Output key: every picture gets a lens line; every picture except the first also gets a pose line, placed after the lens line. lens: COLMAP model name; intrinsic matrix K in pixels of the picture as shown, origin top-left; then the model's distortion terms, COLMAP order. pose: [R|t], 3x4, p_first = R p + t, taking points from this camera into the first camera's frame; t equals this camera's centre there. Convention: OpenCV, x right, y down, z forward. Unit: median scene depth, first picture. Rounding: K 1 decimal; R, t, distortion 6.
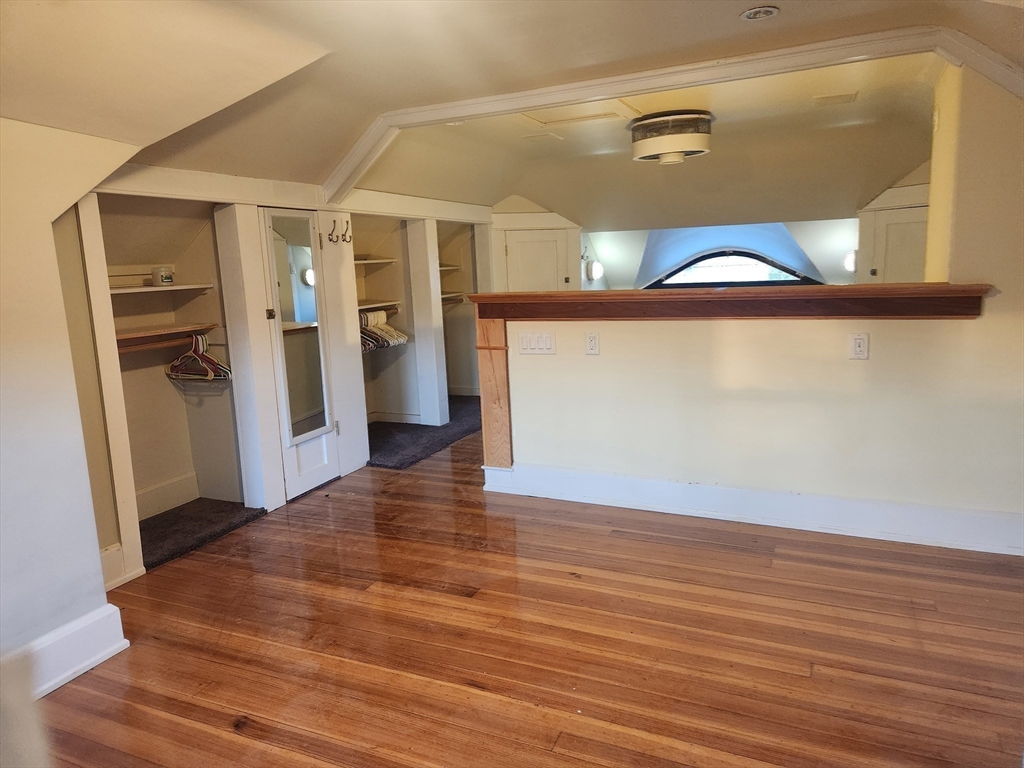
lens RADIAL K [[688.9, 0, 512.0], [0, 688.9, 384.0], [0, 0, 1]] dist [0.066505, -0.004536]
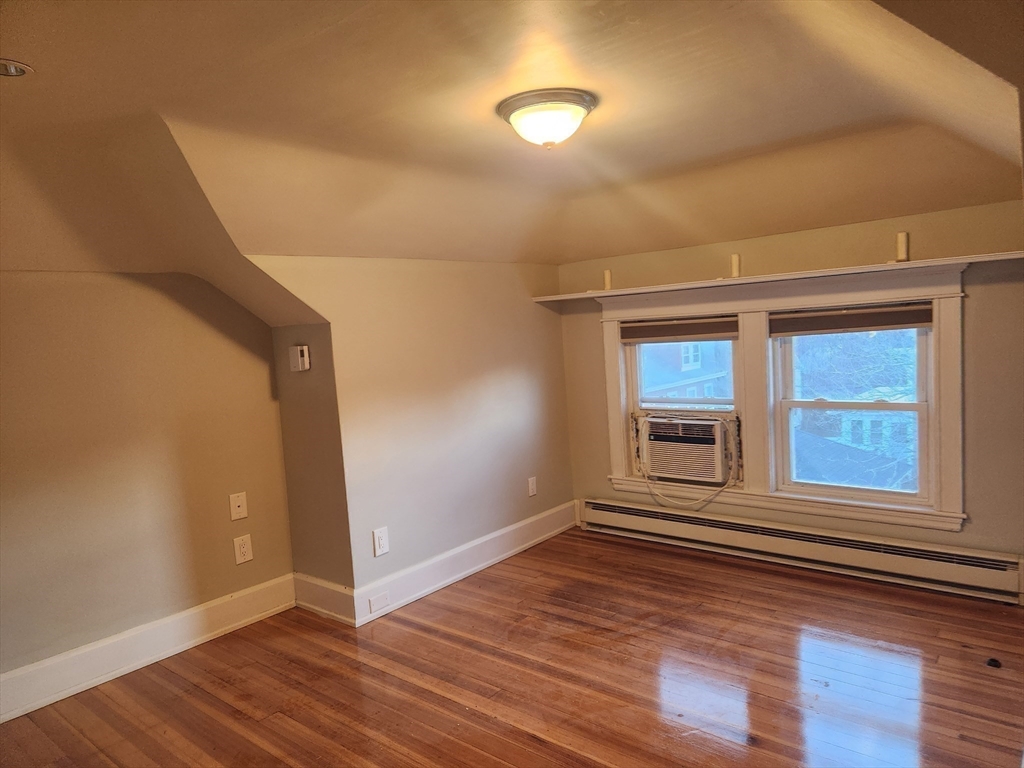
lens RADIAL K [[688.9, 0, 512.0], [0, 688.9, 384.0], [0, 0, 1]] dist [0.066505, -0.004536]
pose [[-0.955748, 0.082016, 0.282522, -0.382743], [0.152862, 0.958979, 0.238730, -0.383929], [-0.251353, 0.271353, -0.929080, 1.956718]]
